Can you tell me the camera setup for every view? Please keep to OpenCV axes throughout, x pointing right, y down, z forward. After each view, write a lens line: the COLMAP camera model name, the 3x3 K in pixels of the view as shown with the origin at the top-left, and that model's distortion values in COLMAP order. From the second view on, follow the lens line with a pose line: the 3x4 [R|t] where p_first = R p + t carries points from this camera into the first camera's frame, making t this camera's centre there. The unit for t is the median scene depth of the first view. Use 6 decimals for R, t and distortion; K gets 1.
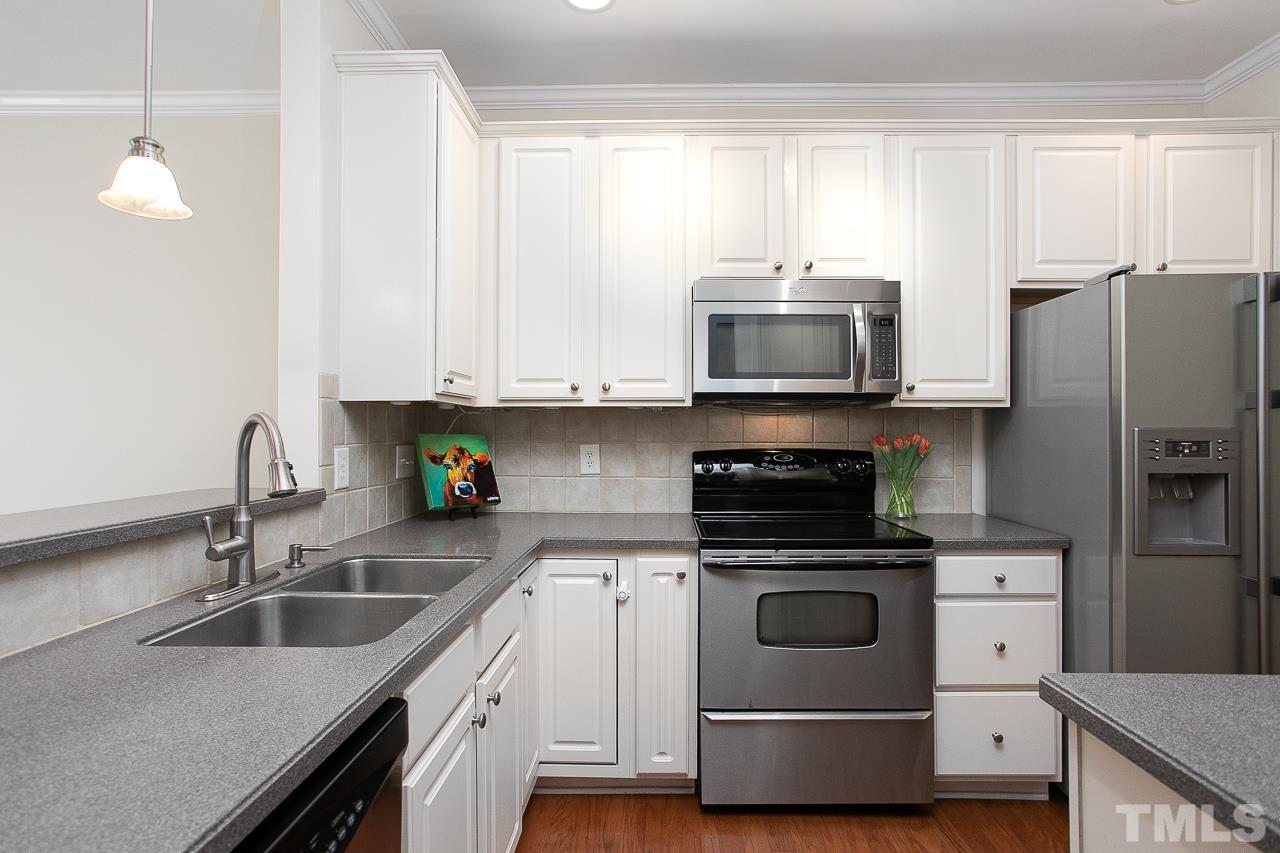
lens RADIAL K [[666.2, 0, 639.4], [0, 666.2, 415.7], [0, 0, 1]] dist [-0.050403, 0.041870]
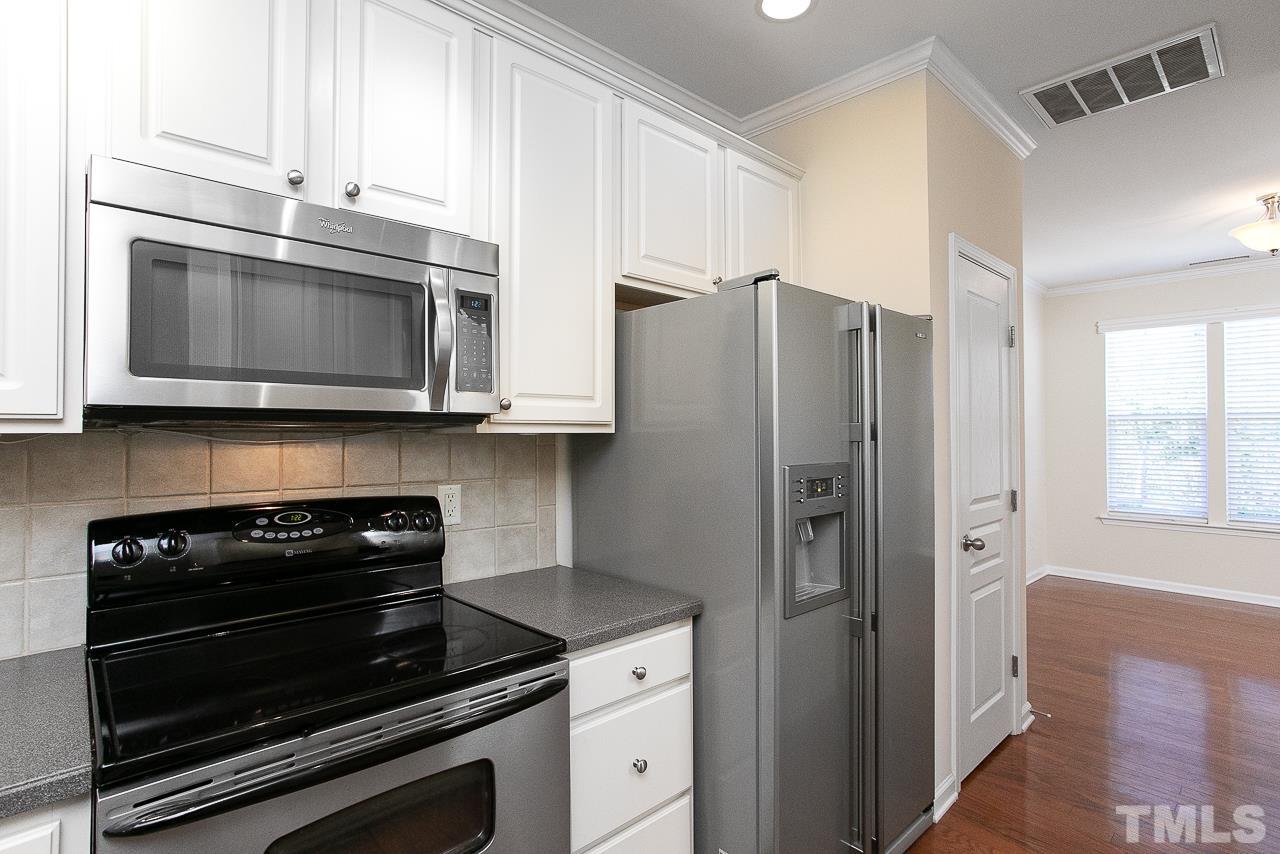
lens RADIAL K [[640.3, 0, 656.0], [0, 640.3, 425.2], [0, 0, 1]] dist [-0.045533, 0.024296]
pose [[0.703363, 0.006022, 0.710805, 0.050146], [-0.011923, 0.999923, 0.003326, -0.025841], [-0.710730, -0.010814, 0.703381, 0.421244]]
